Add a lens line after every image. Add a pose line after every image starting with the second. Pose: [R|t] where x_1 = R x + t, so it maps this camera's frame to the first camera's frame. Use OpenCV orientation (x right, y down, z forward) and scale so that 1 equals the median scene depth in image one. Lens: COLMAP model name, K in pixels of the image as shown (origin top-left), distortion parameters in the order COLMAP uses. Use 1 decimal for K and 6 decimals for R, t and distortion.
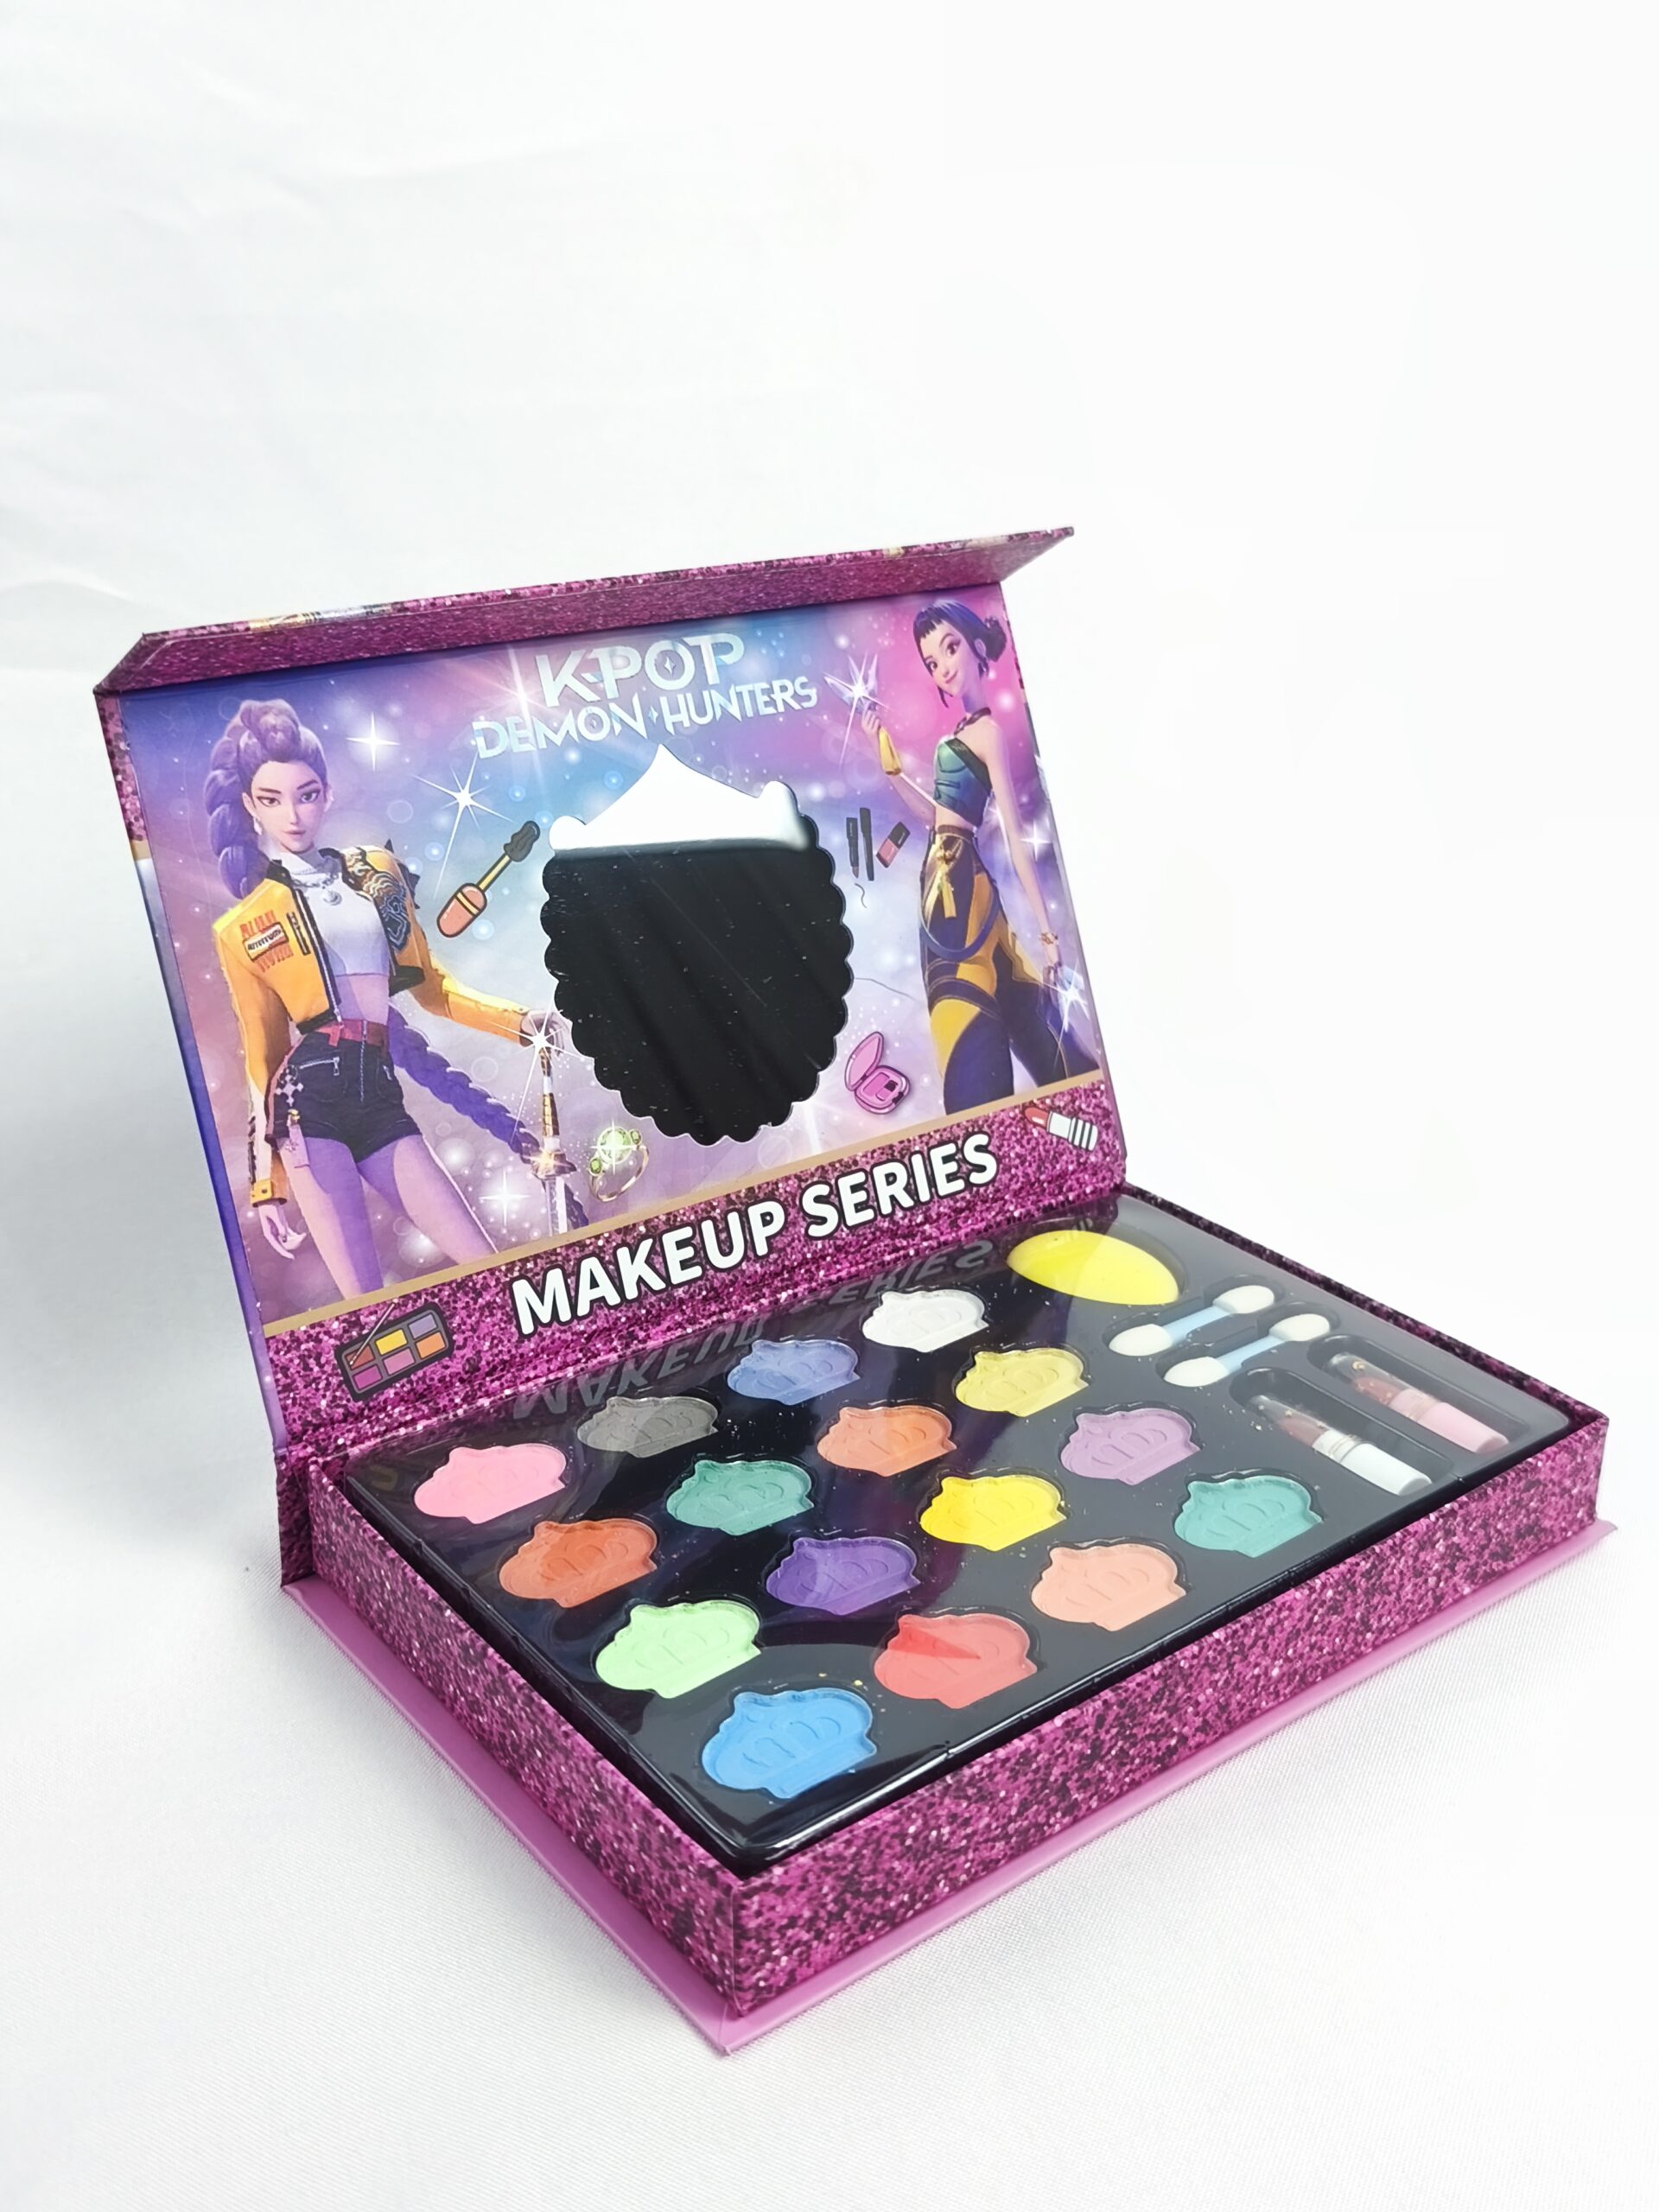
lens RADIAL K [[2249.7, 0, 783.2], [0, 2249.7, 1107.2], [0, 0, 1]] dist [0.351796, -0.001027]
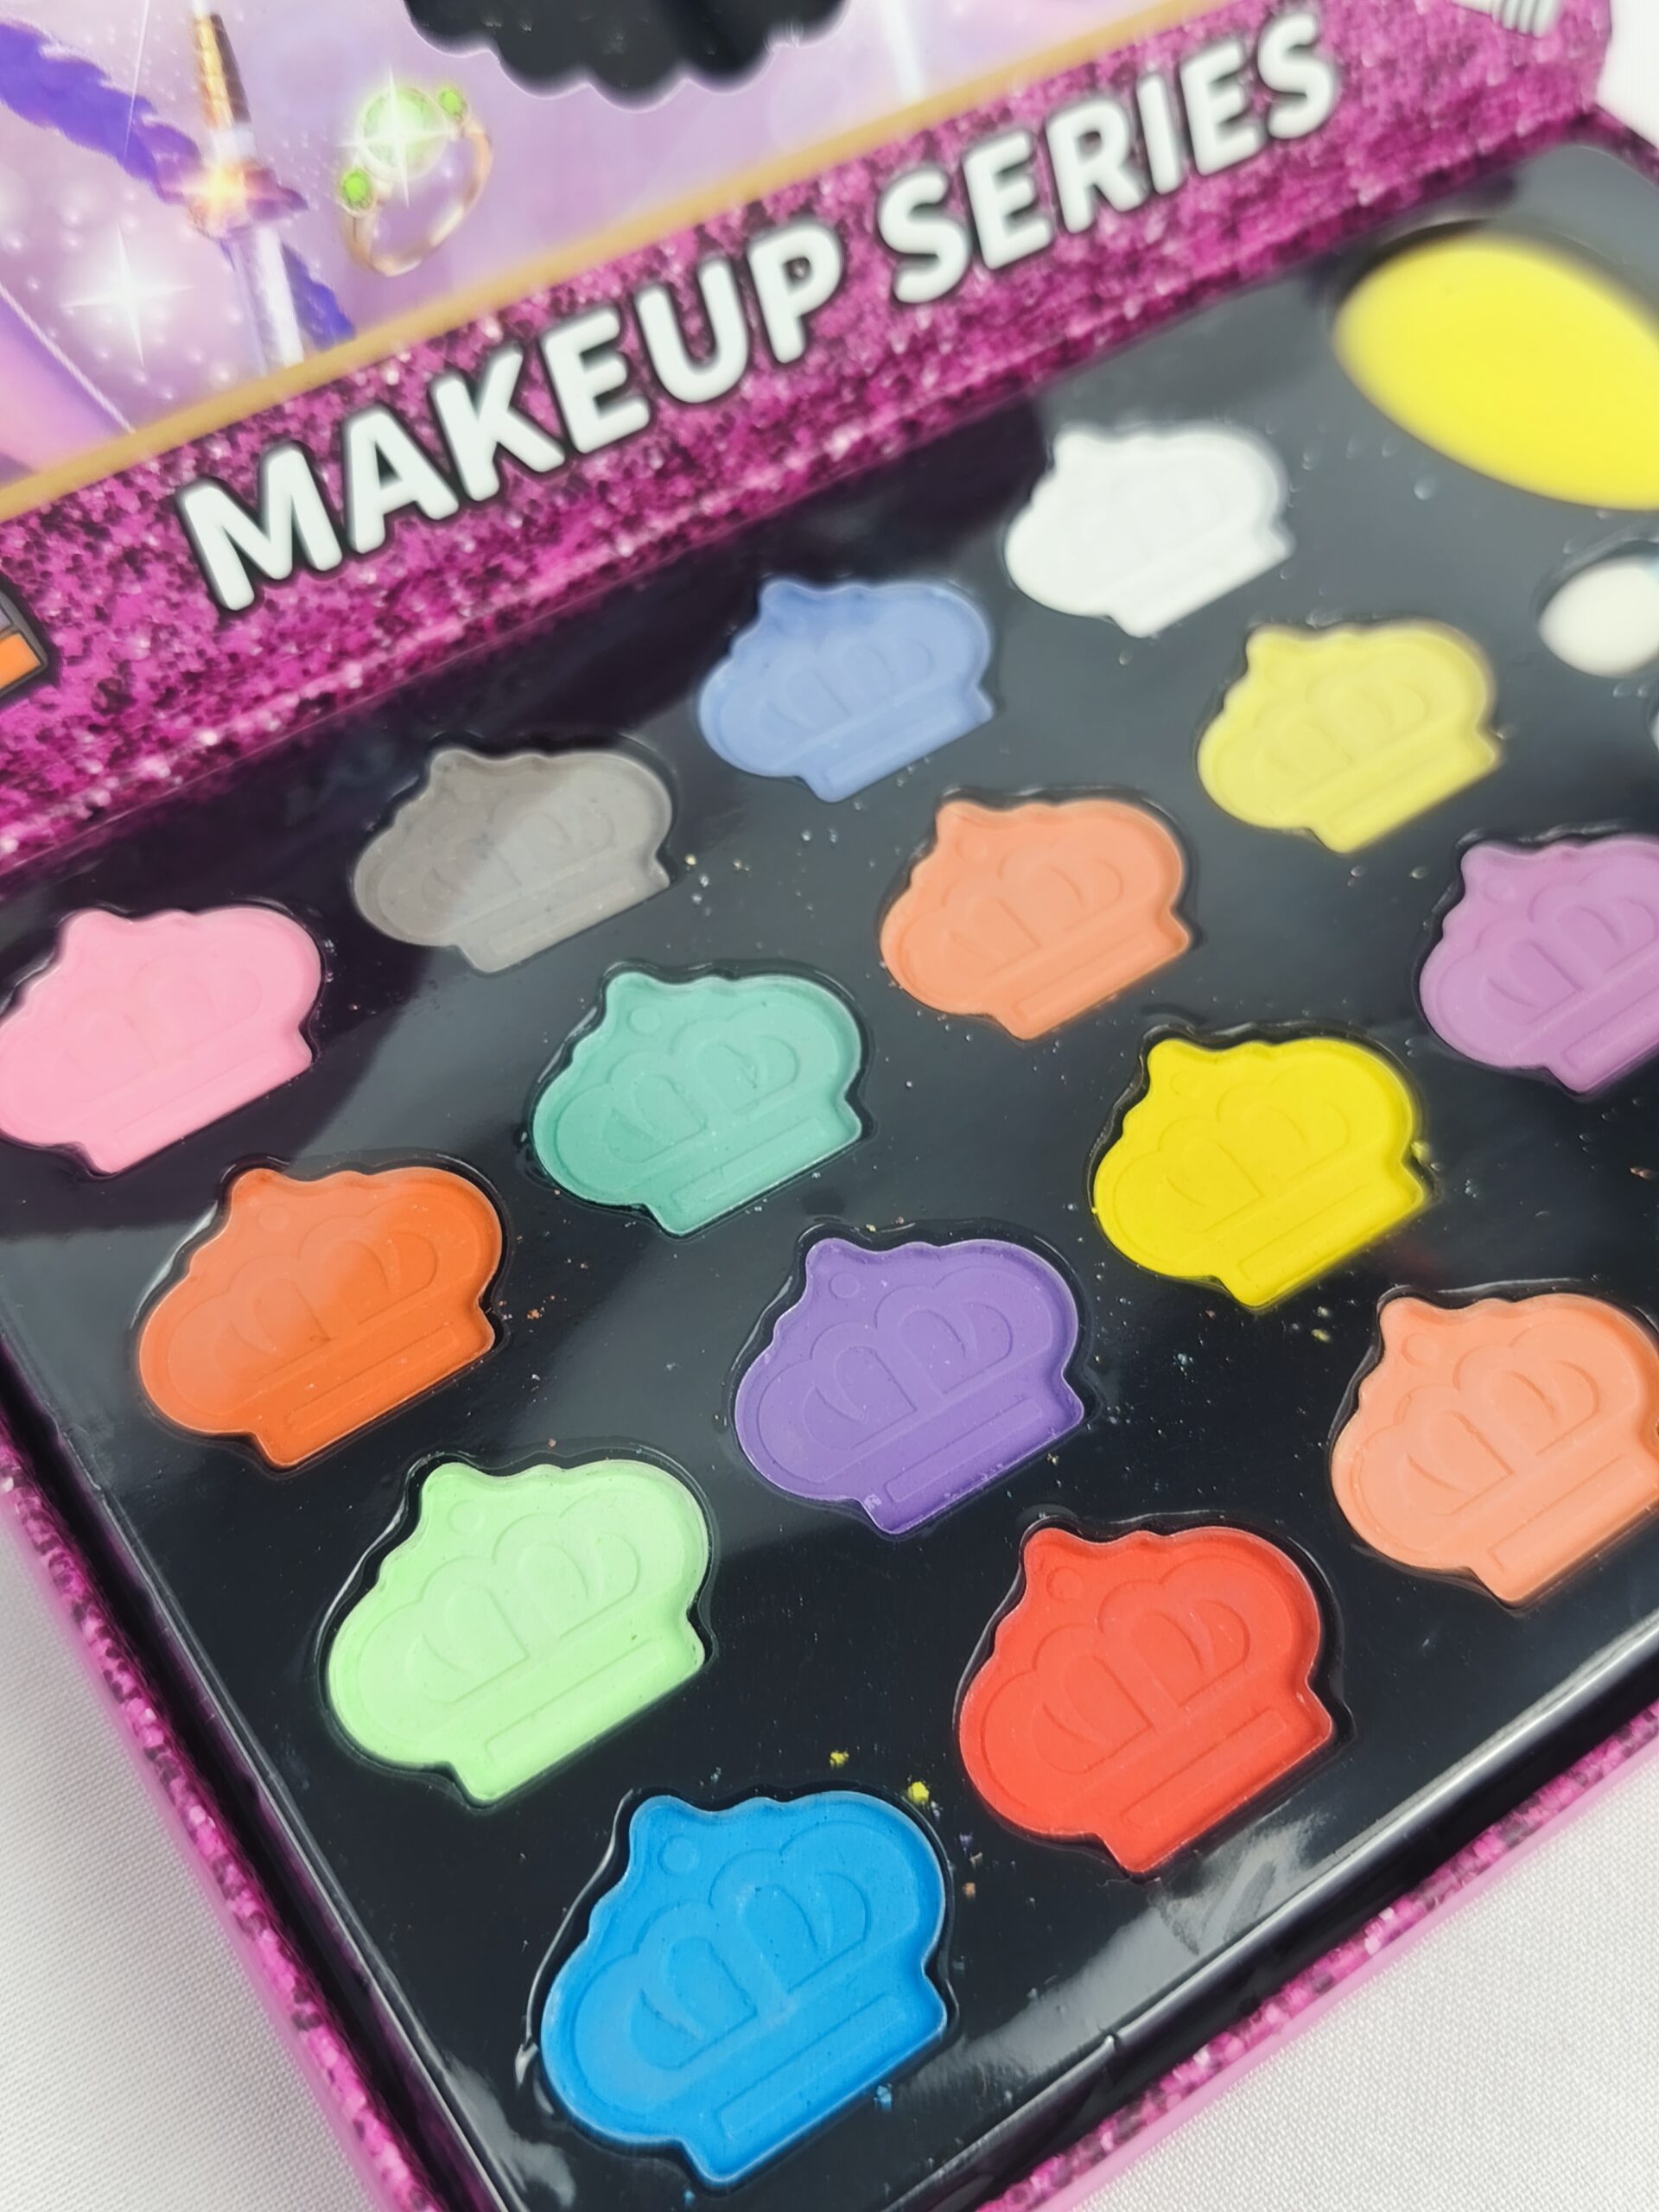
lens RADIAL K [[2456.4, 0, 829.5], [0, 2456.4, 1106.0], [0, 0, 1]] dist [0.134493, -0.535506]
pose [[0.998000, 0.002925, -0.063142, 0.030230], [0.028897, 0.867318, 0.496915, -0.048720], [0.056218, -0.497745, 0.865499, 0.528554]]
